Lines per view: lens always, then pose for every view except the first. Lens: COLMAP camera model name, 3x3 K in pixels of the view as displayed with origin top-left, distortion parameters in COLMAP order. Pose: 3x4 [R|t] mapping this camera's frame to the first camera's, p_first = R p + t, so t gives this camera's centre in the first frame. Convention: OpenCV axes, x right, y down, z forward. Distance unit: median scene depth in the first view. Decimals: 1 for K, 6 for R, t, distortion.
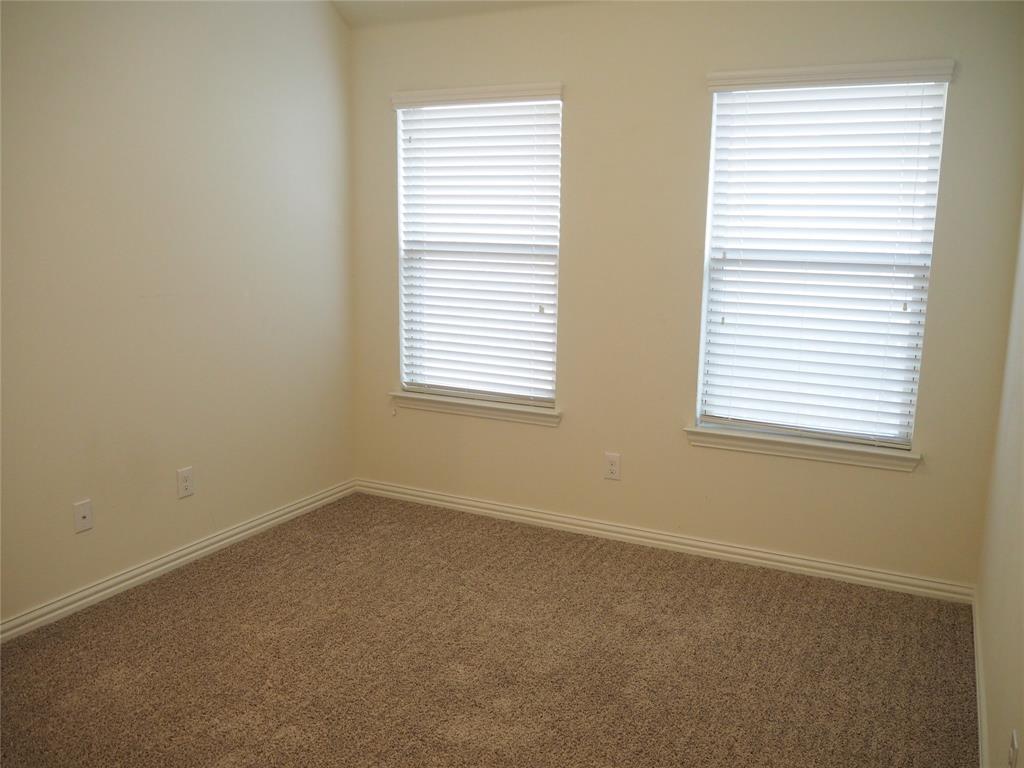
lens RADIAL K [[868.5, 0, 519.2], [0, 868.5, 387.2], [0, 0, 1]] dist [-0.025150, -0.009775]
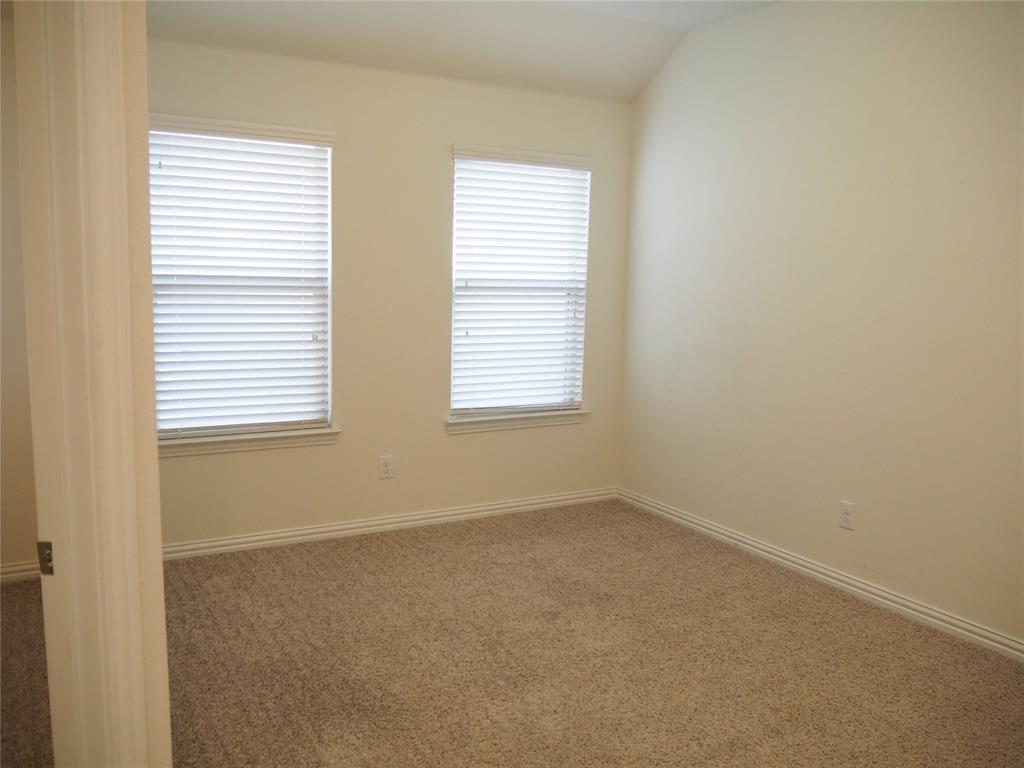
lens RADIAL K [[868.5, 0, 519.2], [0, 868.5, 387.2], [0, 0, 1]] dist [-0.025150, -0.009775]
pose [[0.542444, -0.117974, 0.831767, -0.810112], [0.137371, 0.989220, 0.050718, -0.052945], [-0.828784, 0.086749, 0.552803, 0.223697]]
